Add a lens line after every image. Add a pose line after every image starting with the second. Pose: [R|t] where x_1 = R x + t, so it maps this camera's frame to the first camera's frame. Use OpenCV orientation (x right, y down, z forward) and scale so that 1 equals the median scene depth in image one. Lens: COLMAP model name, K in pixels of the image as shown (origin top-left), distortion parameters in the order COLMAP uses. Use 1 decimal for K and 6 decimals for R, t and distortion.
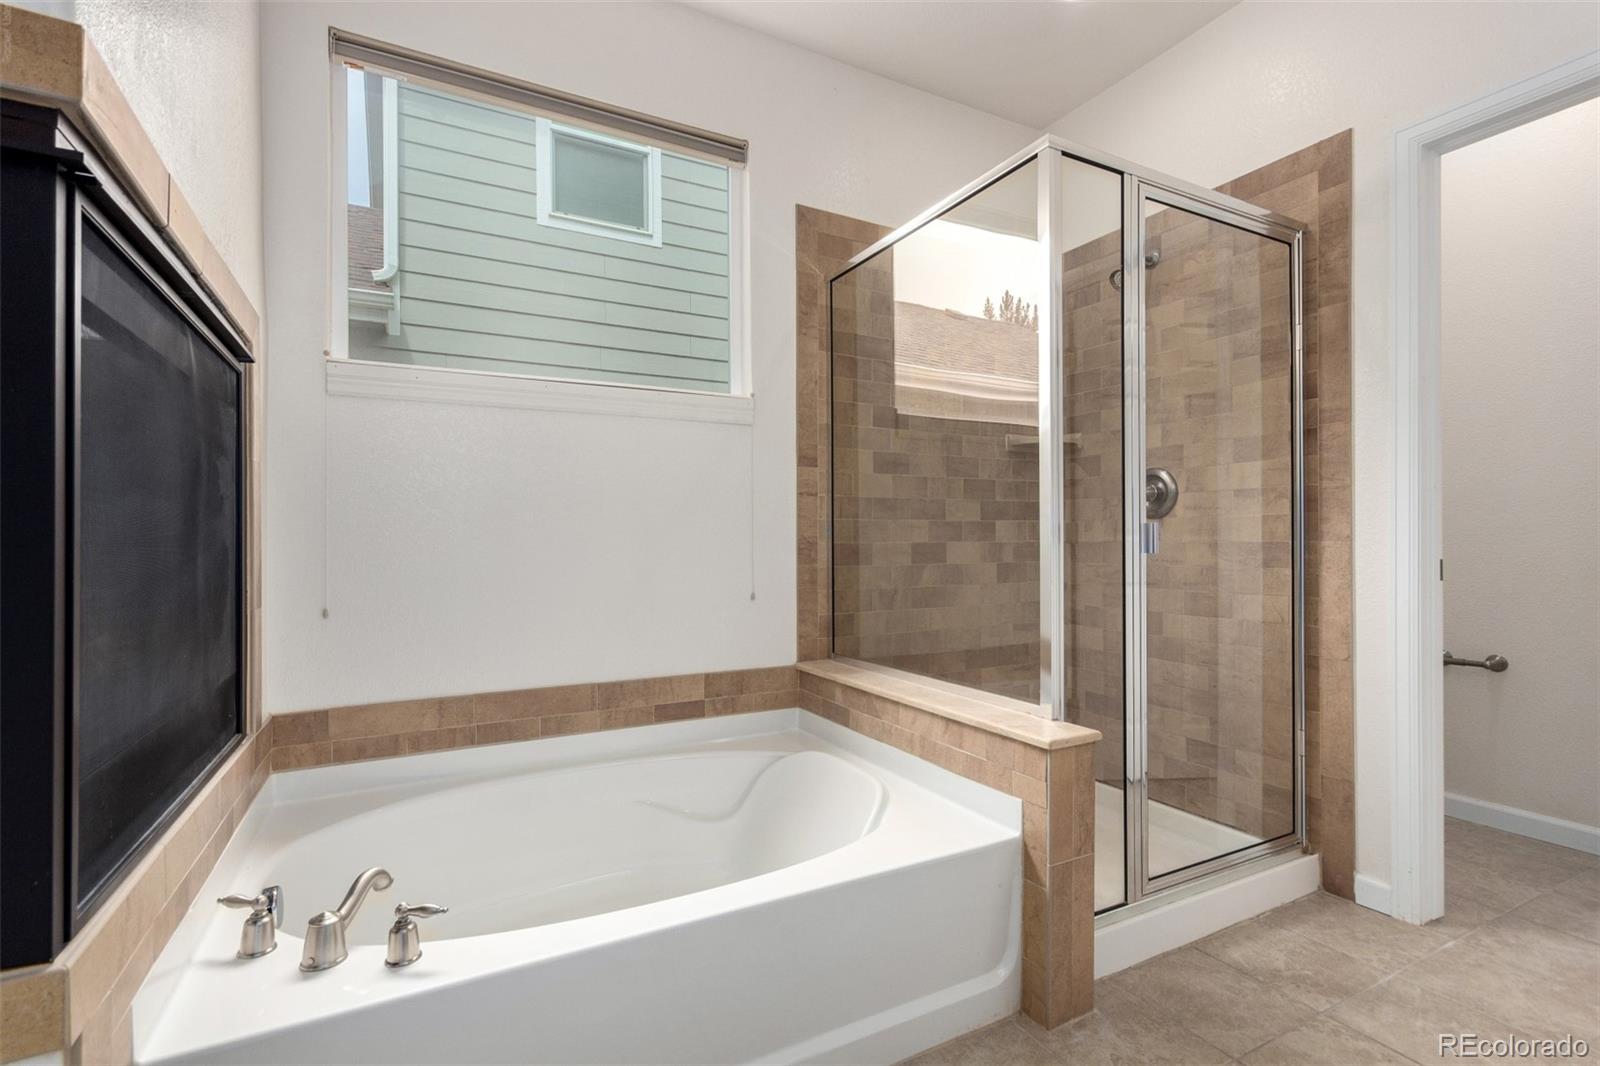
lens RADIAL K [[749.3, 0, 796.7], [0, 749.3, 545.8], [0, 0, 1]] dist [0.003505, 0.000835]
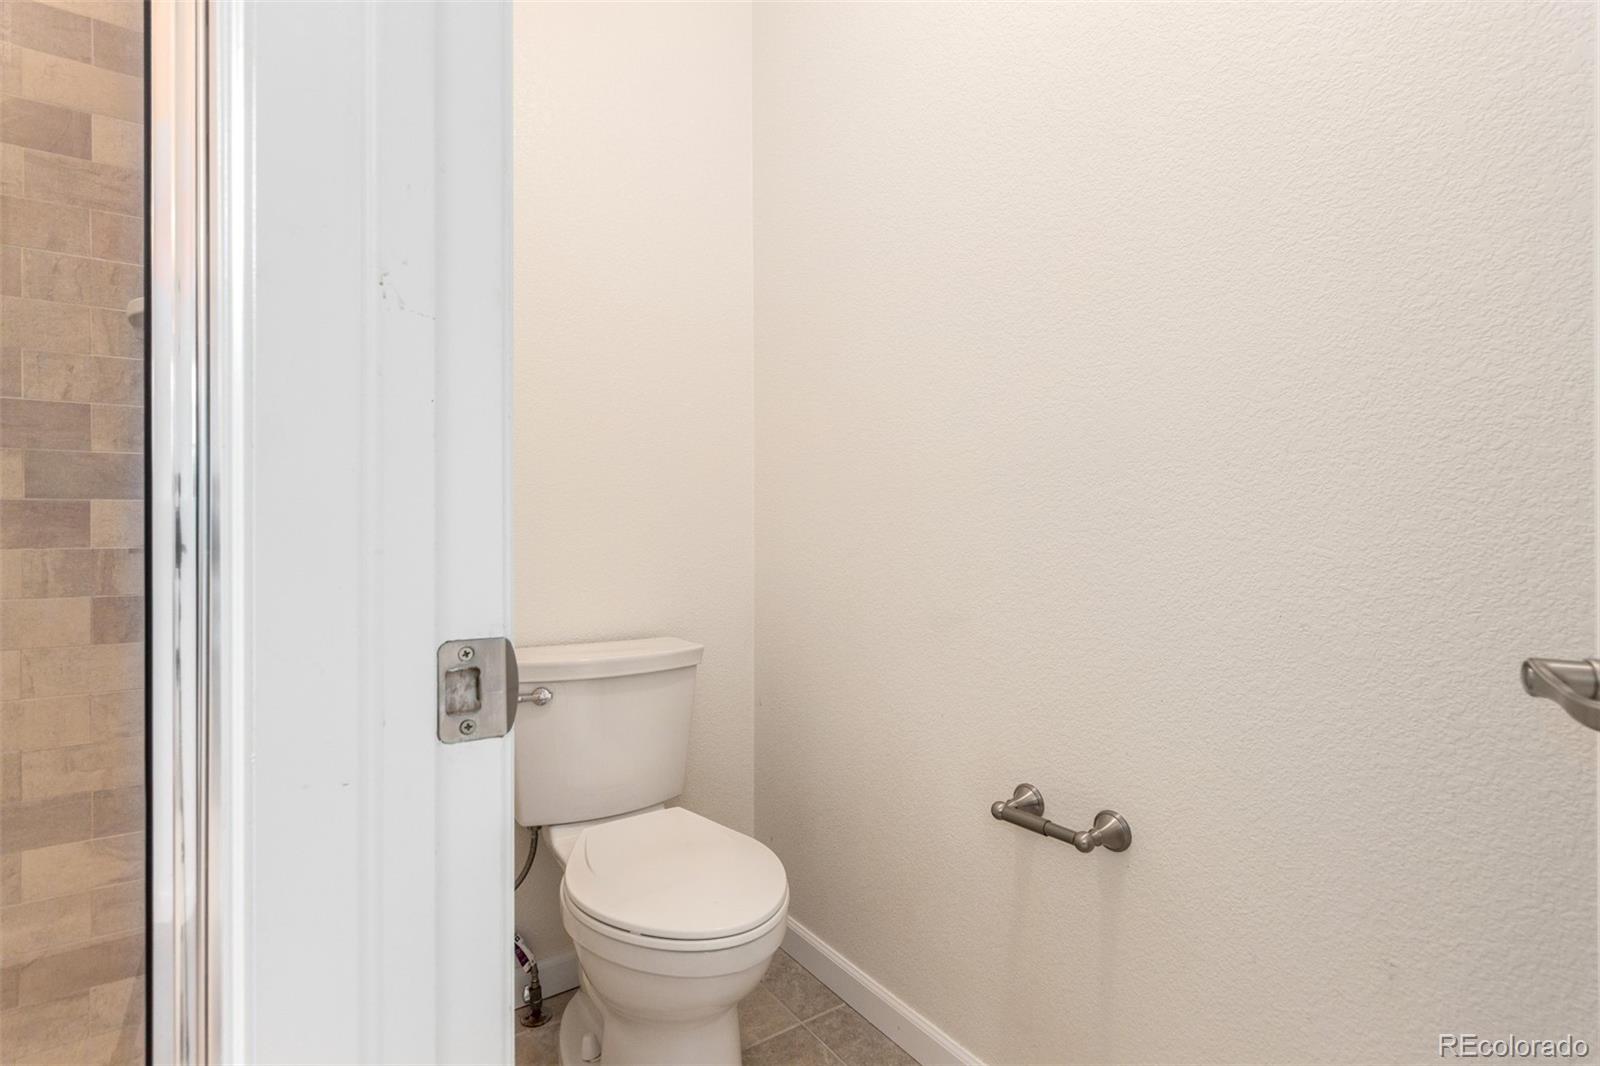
lens RADIAL K [[762.5, 0, 800.0], [0, 762.5, 533.0], [0, 0, 1]] dist [0.002176, 0.000311]
pose [[0.992118, 0.008188, 0.125036, 0.840109], [-0.007719, 0.999961, -0.004233, -0.020990], [-0.125065, 0.003235, 0.992143, 0.700633]]
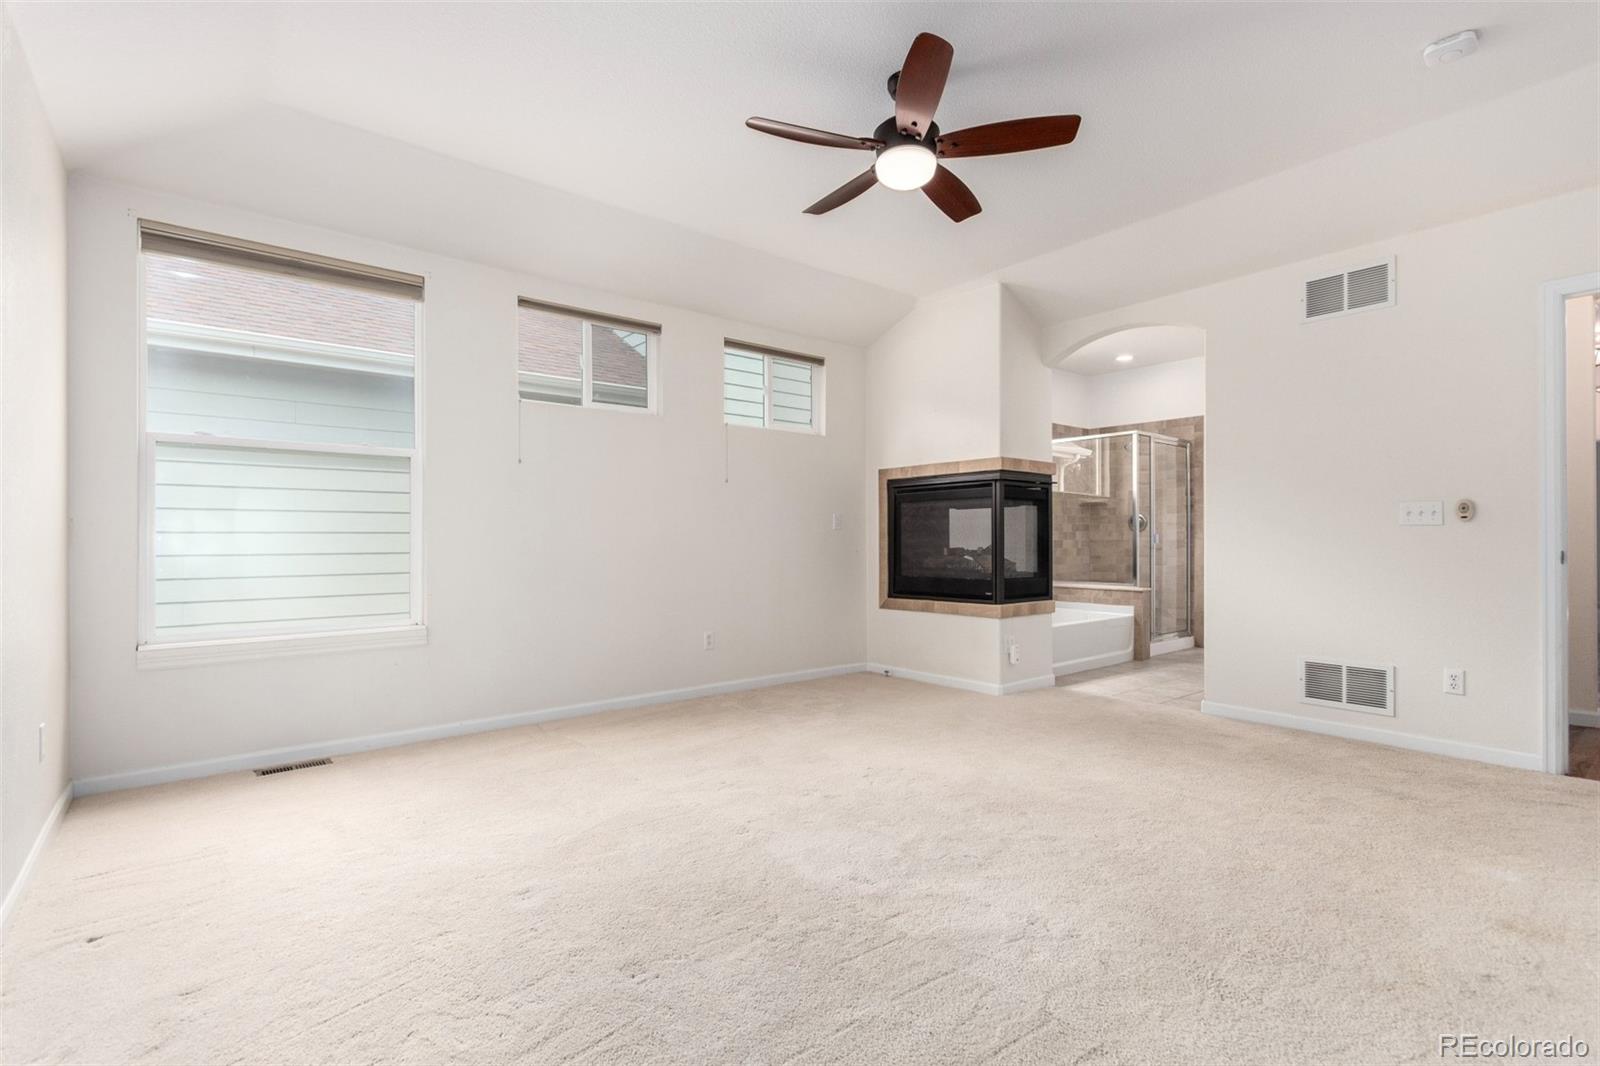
lens RADIAL K [[749.3, 0, 796.7], [0, 749.3, 545.8], [0, 0, 1]] dist [0.003505, 0.000835]
pose [[0.980751, 0.000323, 0.195261, -1.613267], [-0.000693, 0.999998, 0.001824, 0.015355], [-0.195260, -0.001924, 0.980750, -1.833957]]
